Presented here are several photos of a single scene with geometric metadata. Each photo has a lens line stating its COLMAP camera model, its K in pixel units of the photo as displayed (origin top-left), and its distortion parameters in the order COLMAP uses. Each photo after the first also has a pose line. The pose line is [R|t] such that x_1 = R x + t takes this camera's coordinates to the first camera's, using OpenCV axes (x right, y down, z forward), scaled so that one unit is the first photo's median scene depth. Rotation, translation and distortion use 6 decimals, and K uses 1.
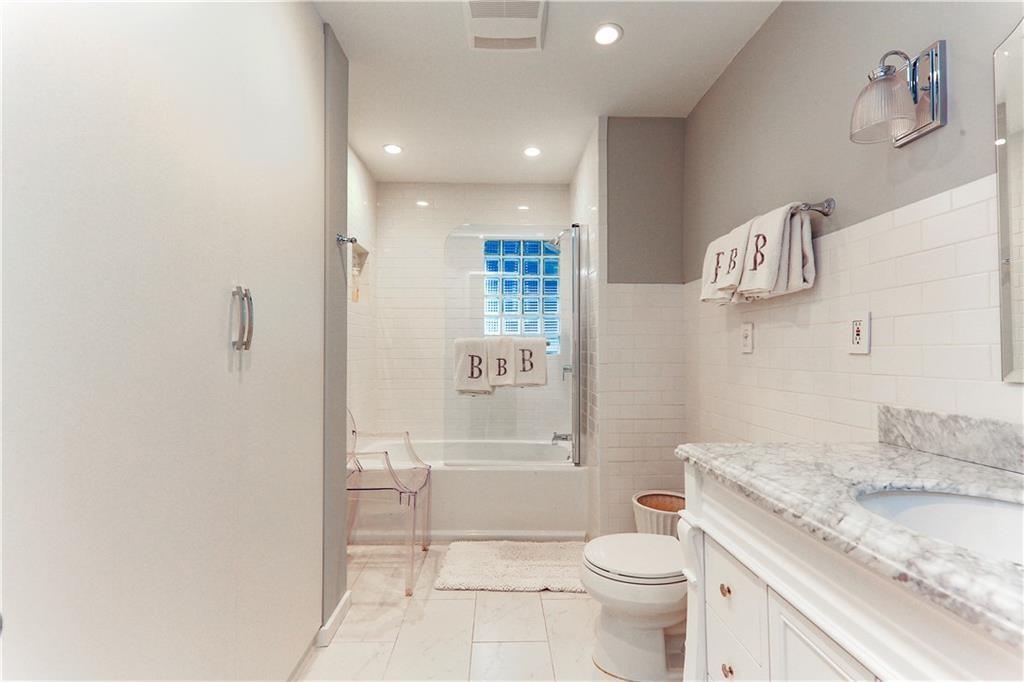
lens RADIAL K [[506.0, 0, 512.0], [0, 506.0, 341.0], [0, 0, 1]] dist [0.000247, 0.000012]
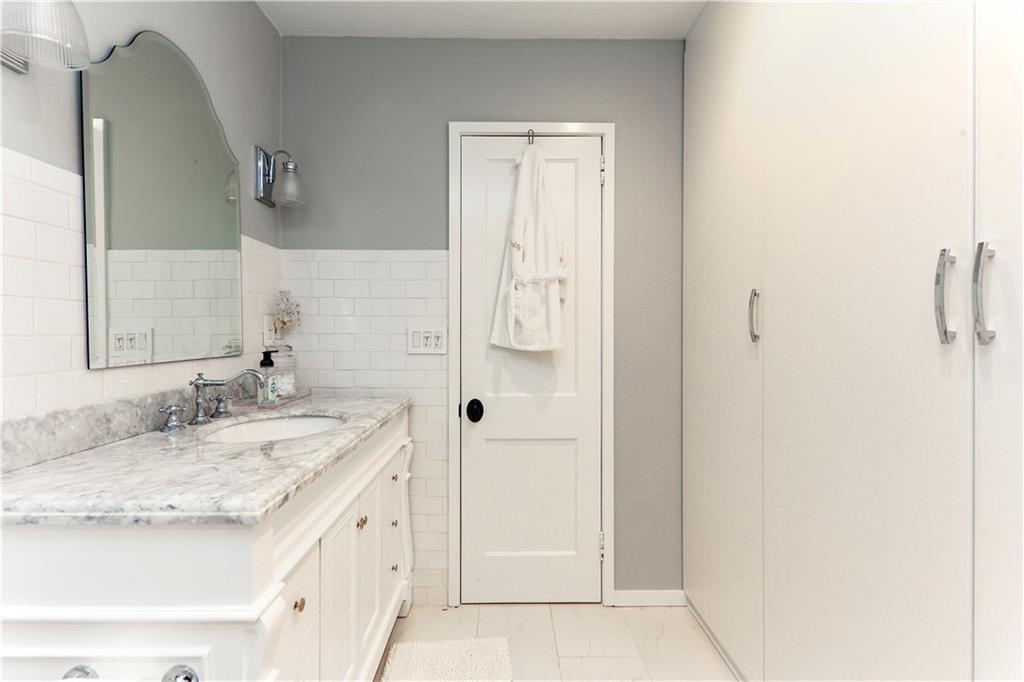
lens RADIAL K [[506.0, 0, 512.0], [0, 506.0, 341.0], [0, 0, 1]] dist [0.000247, 0.000012]
pose [[-0.999973, 0.000899, 0.007317, 0.032526], [0.000832, 0.999957, -0.009189, 0.026367], [-0.007325, -0.009182, -0.999931, 1.946649]]
